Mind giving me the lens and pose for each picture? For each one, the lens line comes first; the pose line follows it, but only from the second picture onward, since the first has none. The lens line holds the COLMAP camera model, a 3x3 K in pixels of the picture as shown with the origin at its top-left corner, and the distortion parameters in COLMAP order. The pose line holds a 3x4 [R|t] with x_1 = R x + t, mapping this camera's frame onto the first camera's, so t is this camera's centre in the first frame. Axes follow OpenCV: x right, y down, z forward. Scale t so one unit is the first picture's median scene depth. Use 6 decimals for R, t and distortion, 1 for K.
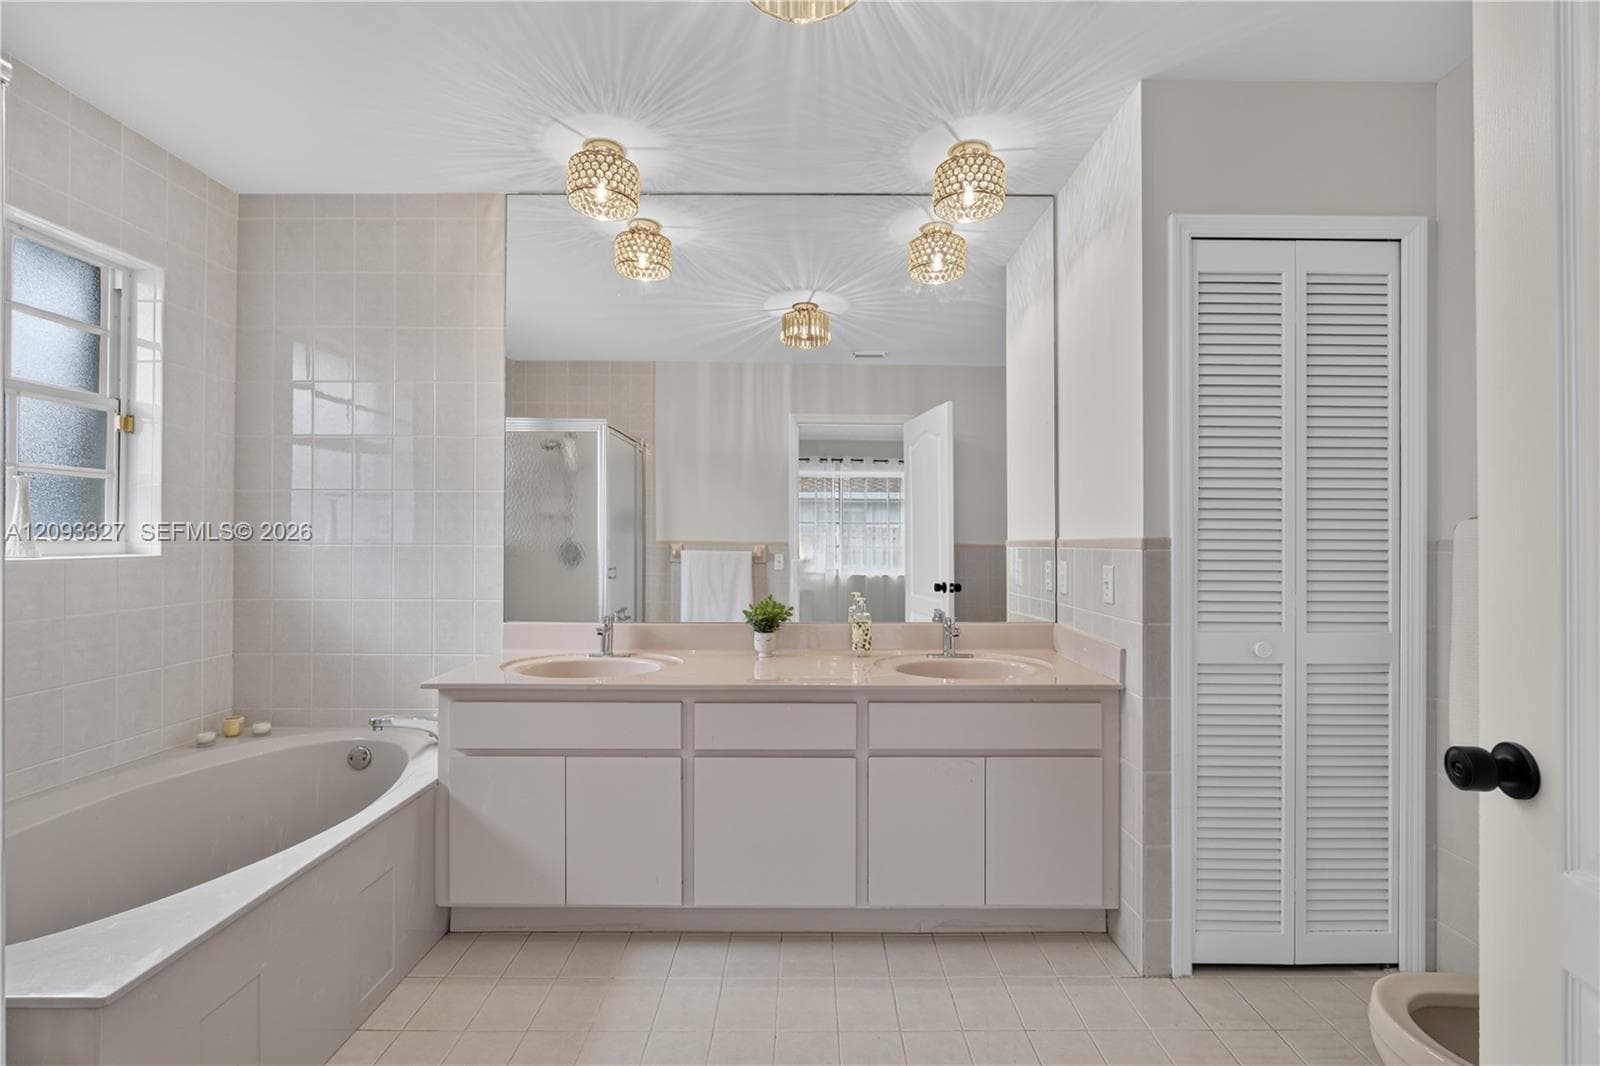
lens RADIAL K [[712.2, 0, 819.0], [0, 712.2, 533.8], [0, 0, 1]] dist [-0.001650, 0.000423]
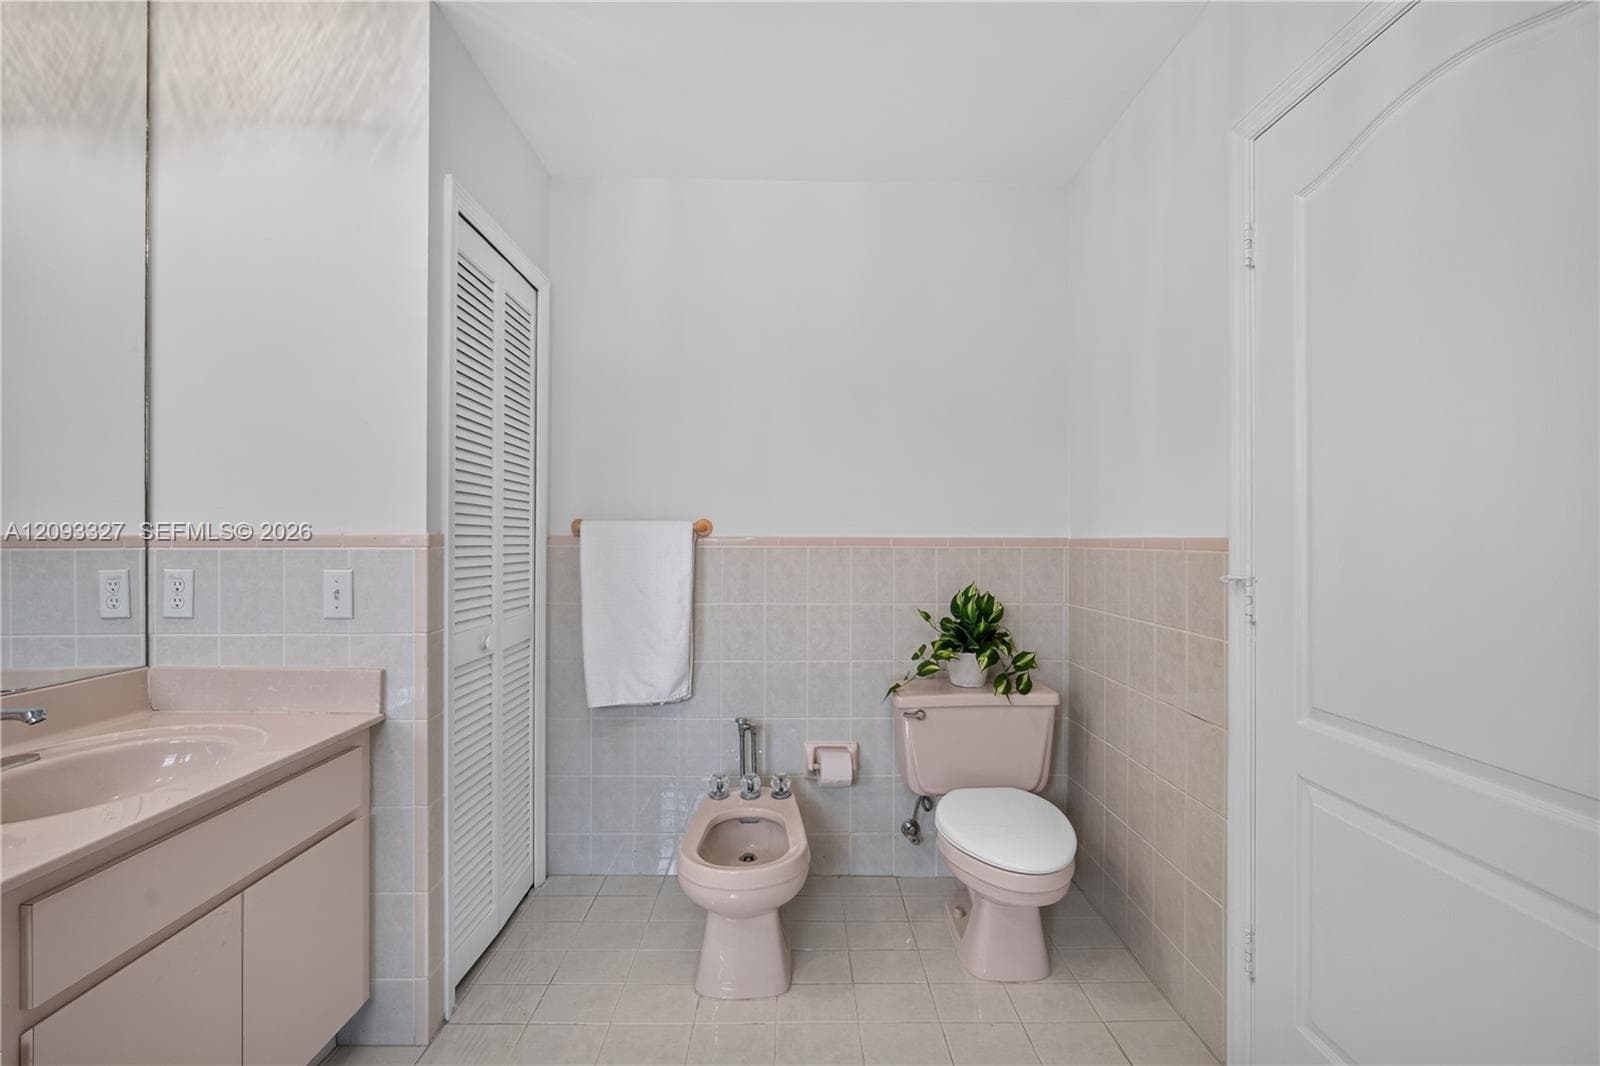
lens RADIAL K [[704.4, 0, 787.1], [0, 704.4, 536.6], [0, 0, 1]] dist [-0.003144, 0.000017]
pose [[0.002243, 0.002095, 0.999995, -0.339153], [-0.010117, 0.999947, -0.002072, 0.005660], [-0.999946, -0.010112, 0.002264, 0.494691]]
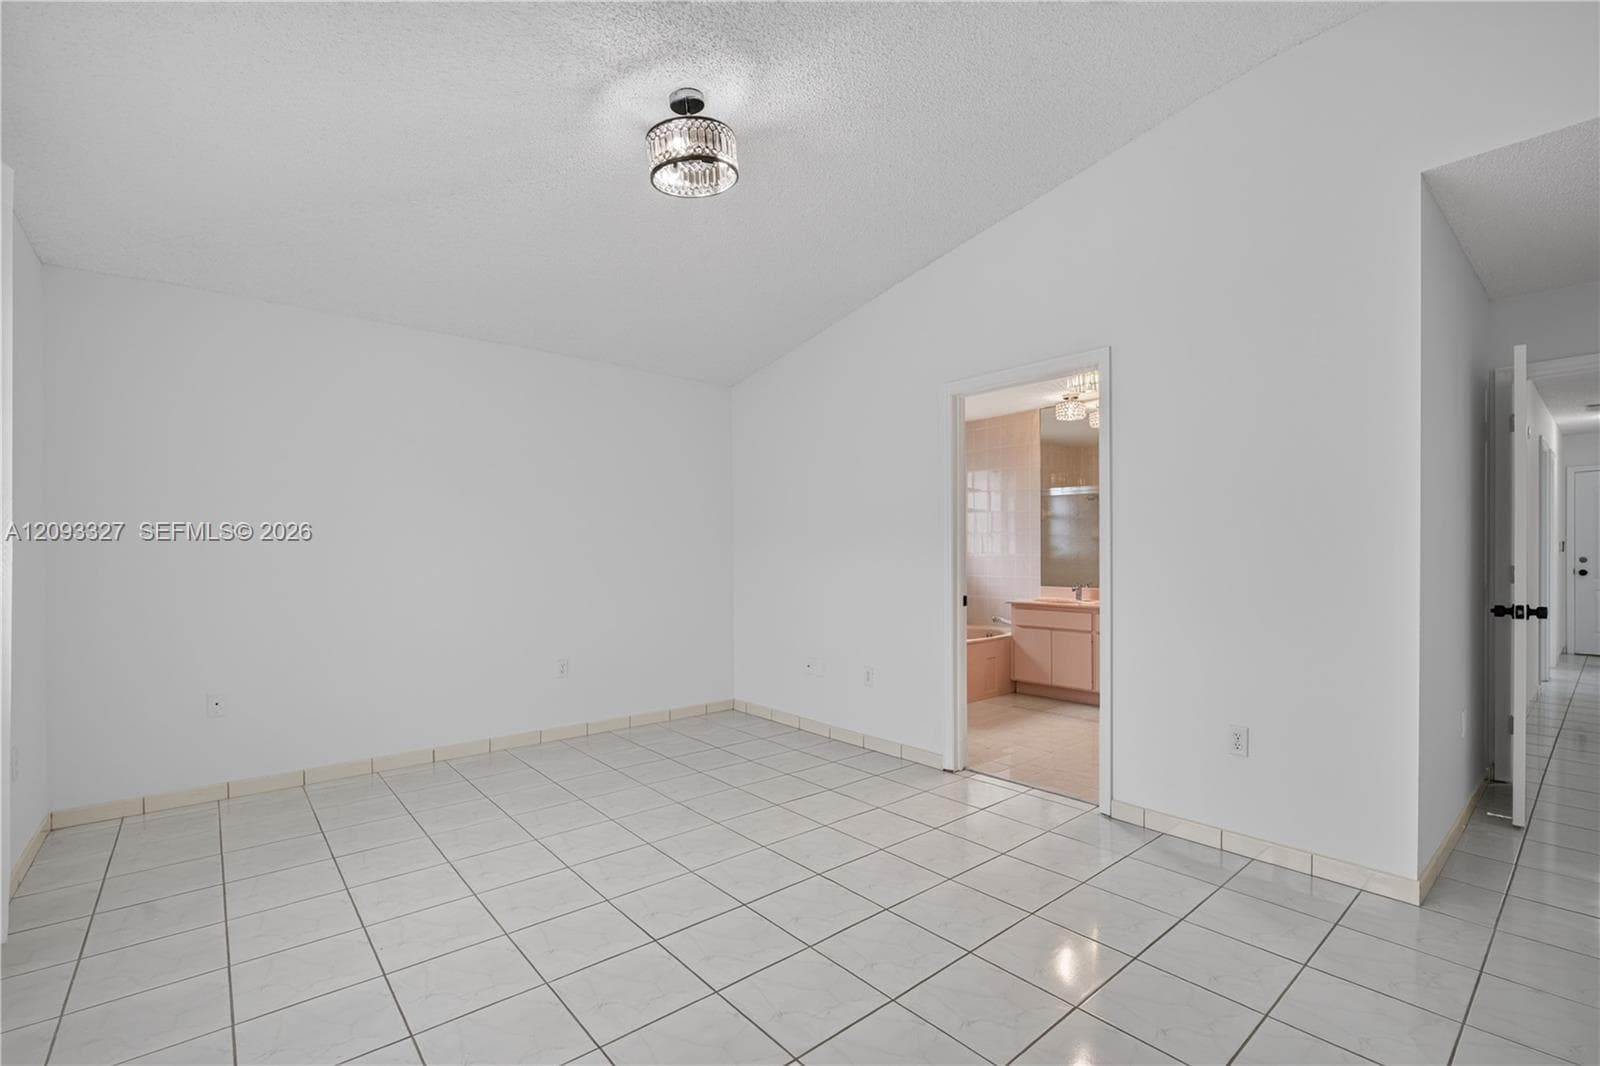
lens RADIAL K [[704.4, 0, 787.1], [0, 704.4, 536.6], [0, 0, 1]] dist [-0.003144, 0.000017]
pose [[0.641251, -0.015134, -0.767182, 0.936798], [-0.000345, 0.999800, -0.020011, -0.003215], [0.767331, 0.013097, 0.641117, -1.337617]]
